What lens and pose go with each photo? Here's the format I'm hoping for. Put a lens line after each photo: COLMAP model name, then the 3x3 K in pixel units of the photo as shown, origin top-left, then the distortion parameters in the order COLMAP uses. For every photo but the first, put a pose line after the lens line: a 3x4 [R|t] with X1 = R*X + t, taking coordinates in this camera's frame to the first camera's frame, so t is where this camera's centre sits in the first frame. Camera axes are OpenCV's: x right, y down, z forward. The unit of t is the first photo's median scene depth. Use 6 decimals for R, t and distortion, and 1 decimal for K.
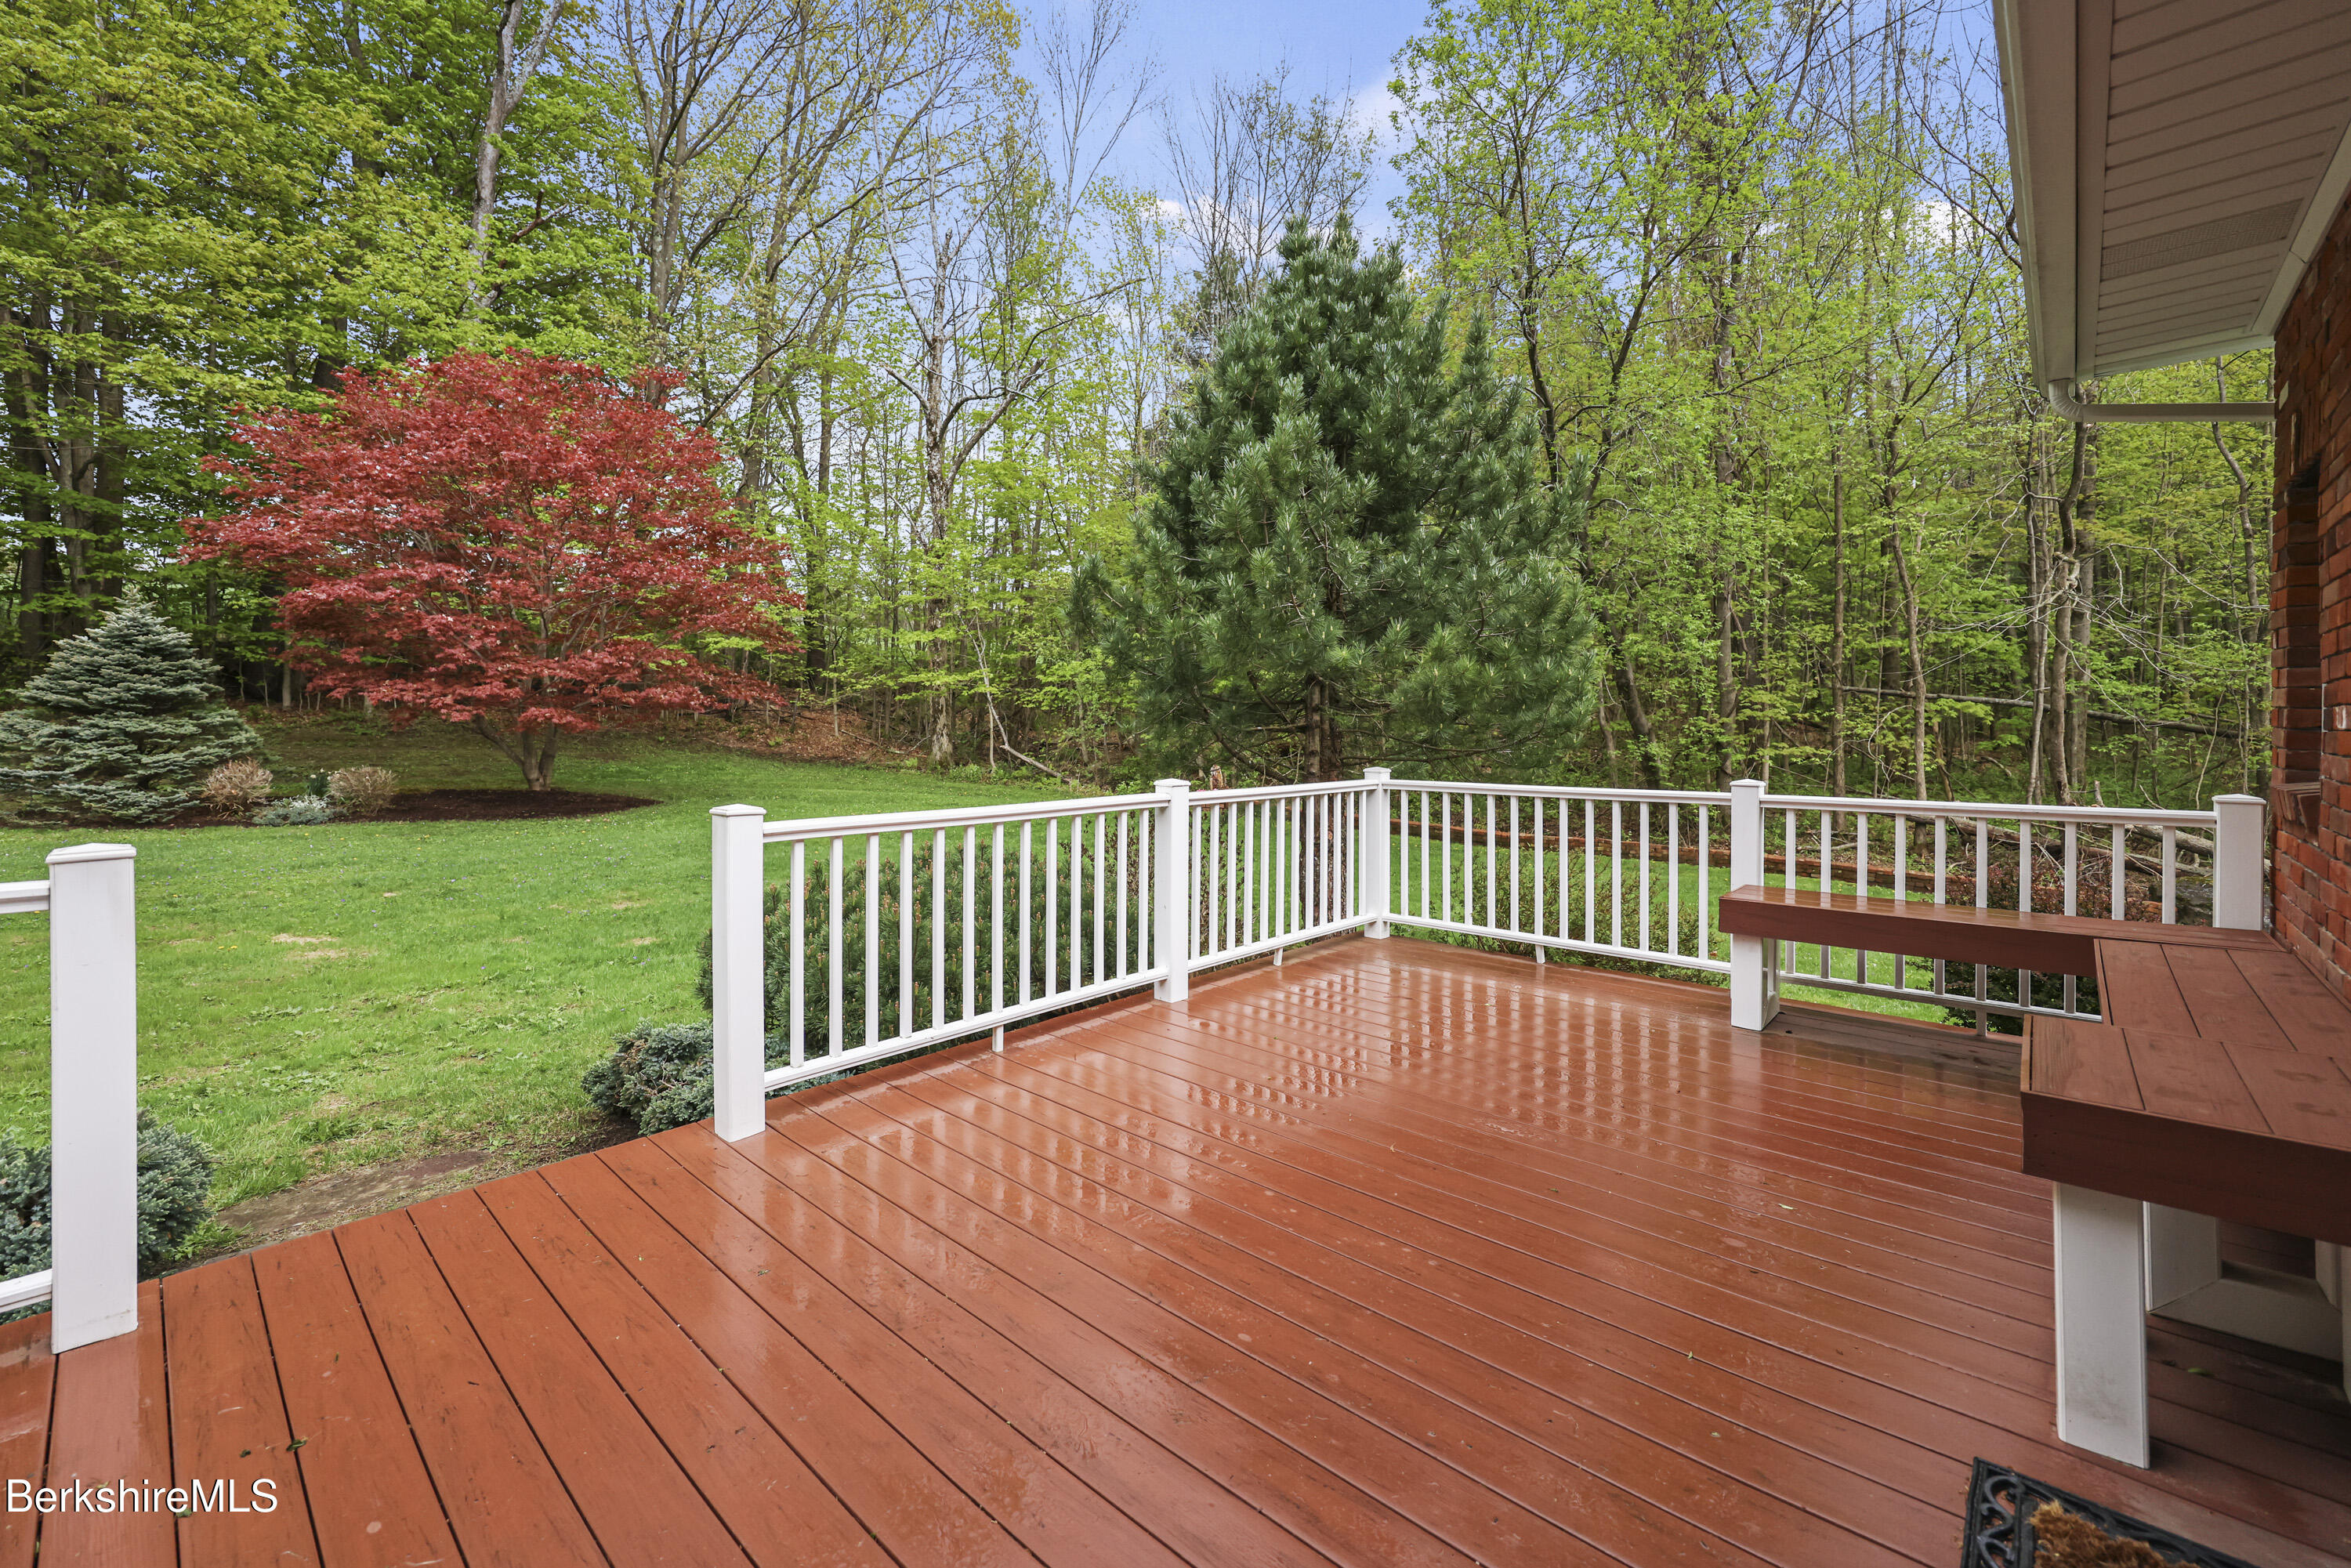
lens RADIAL K [[960.6, 0, 1168.3], [0, 960.6, 744.2], [0, 0, 1]] dist [-0.000493, -0.000035]
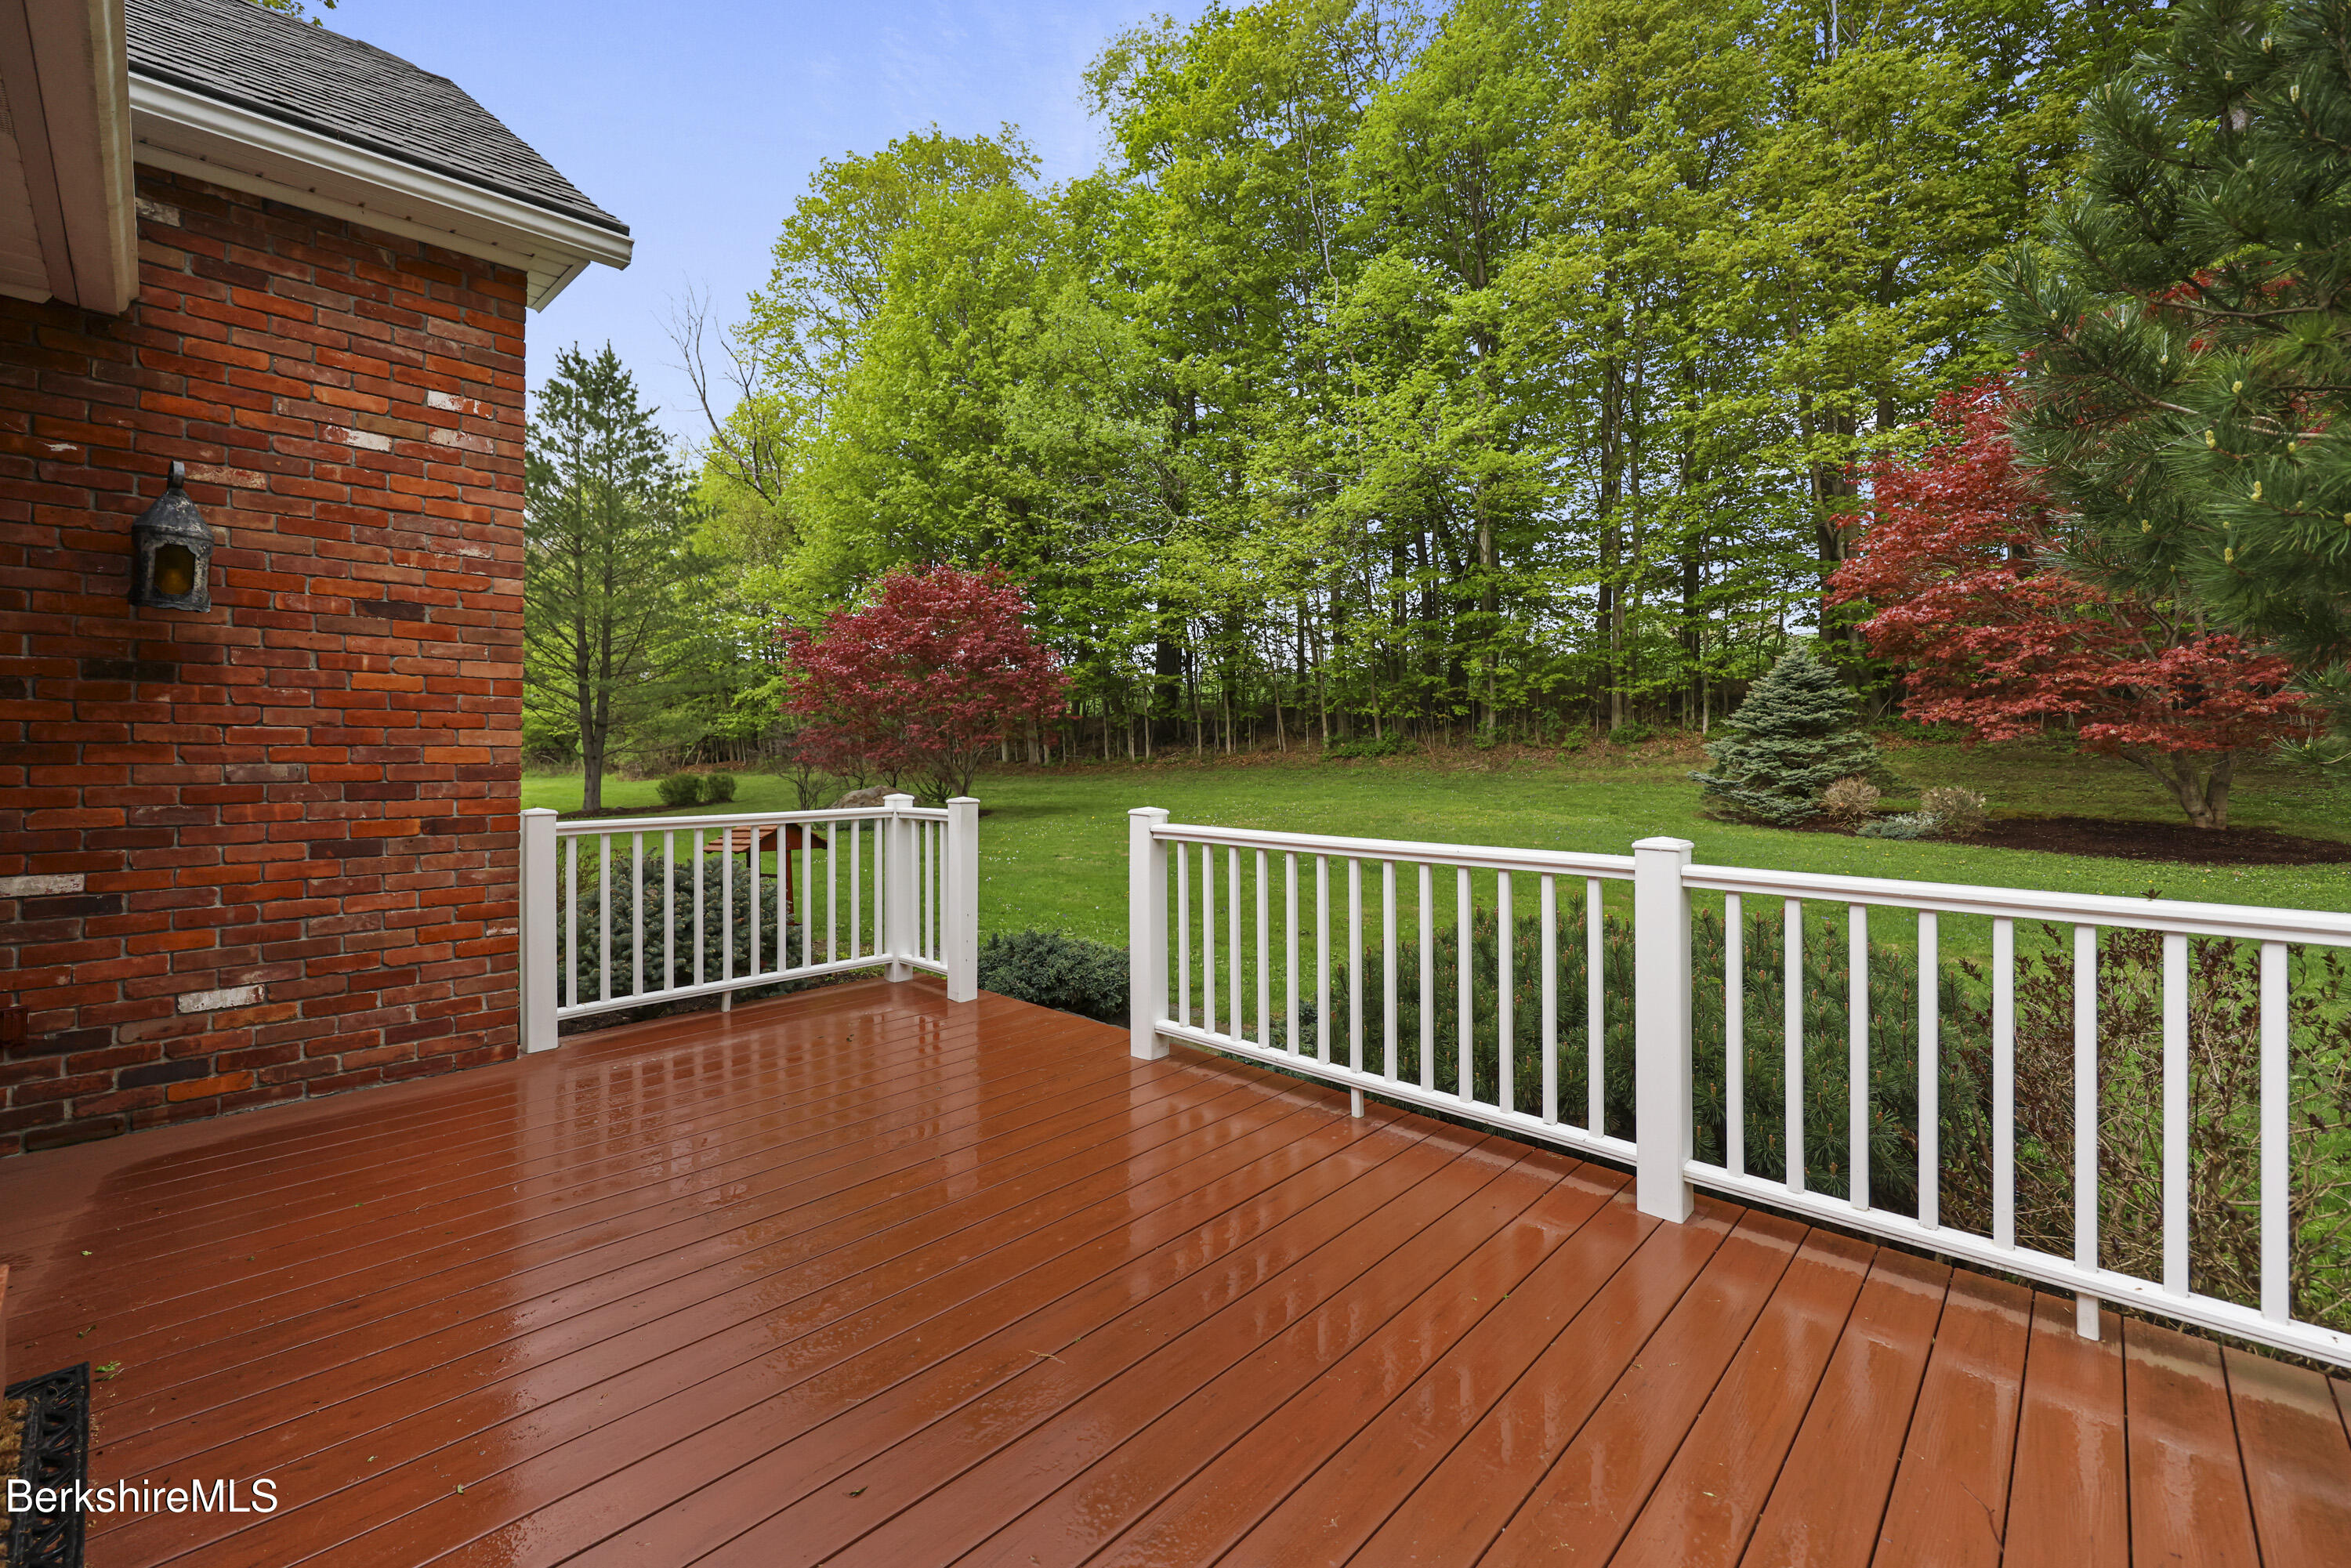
lens RADIAL K [[960.6, 0, 1168.3], [0, 960.6, 744.2], [0, 0, 1]] dist [-0.000493, -0.000035]
pose [[-0.009418, -0.004414, -0.999946, 0.181364], [-0.016290, 0.999858, -0.004260, -0.003633], [0.999823, 0.016249, -0.009488, 0.214158]]
